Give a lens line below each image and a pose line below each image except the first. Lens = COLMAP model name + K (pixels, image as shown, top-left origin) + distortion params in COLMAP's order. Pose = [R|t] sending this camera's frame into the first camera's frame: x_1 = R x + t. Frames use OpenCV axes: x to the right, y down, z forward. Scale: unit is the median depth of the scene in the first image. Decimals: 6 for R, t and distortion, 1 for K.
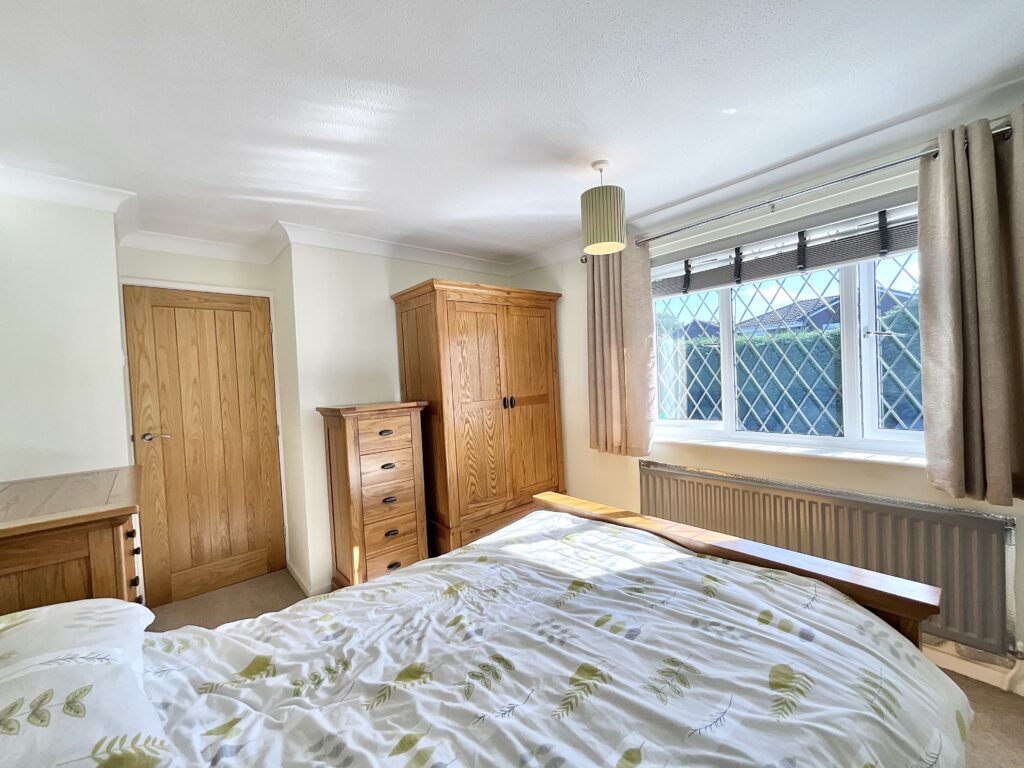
lens RADIAL K [[411.0, 0, 511.6], [0, 411.0, 383.3], [0, 0, 1]] dist [-0.001434, 0.000049]
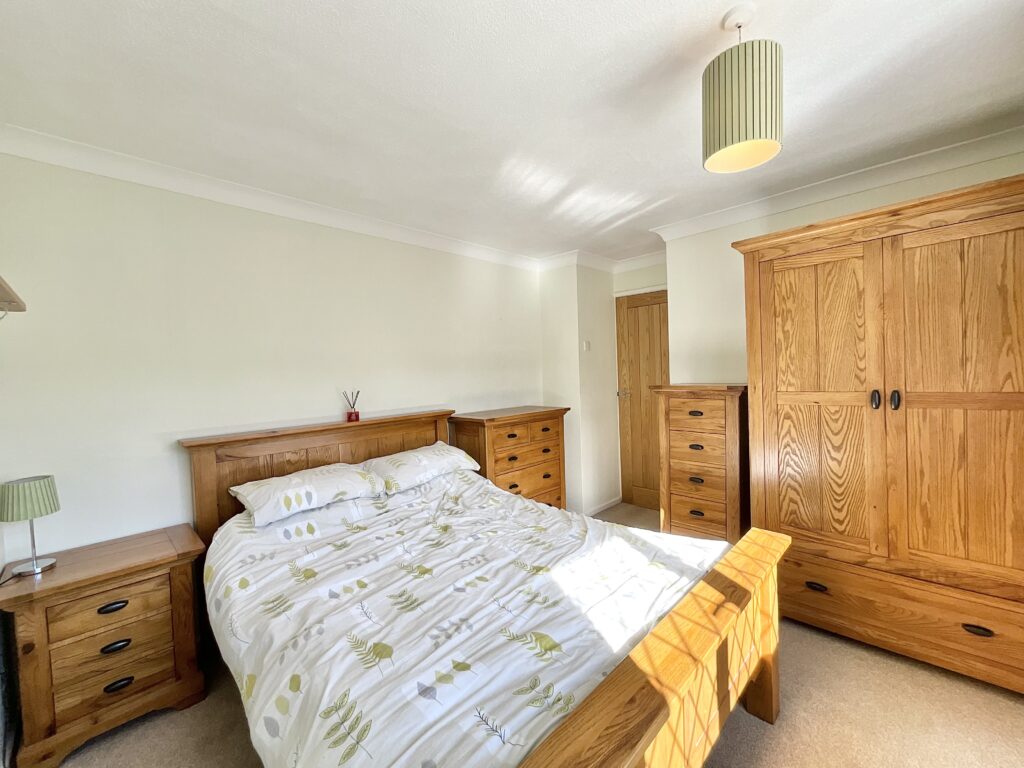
lens RADIAL K [[411.0, 0, 511.6], [0, 411.0, 384.6], [0, 0, 1]] dist [-0.001434, 0.000049]
pose [[0.079211, 0.078287, -0.993779, 0.623632], [0.015084, 0.996703, 0.079719, -0.035564], [0.996744, -0.021304, 0.077769, 0.457220]]
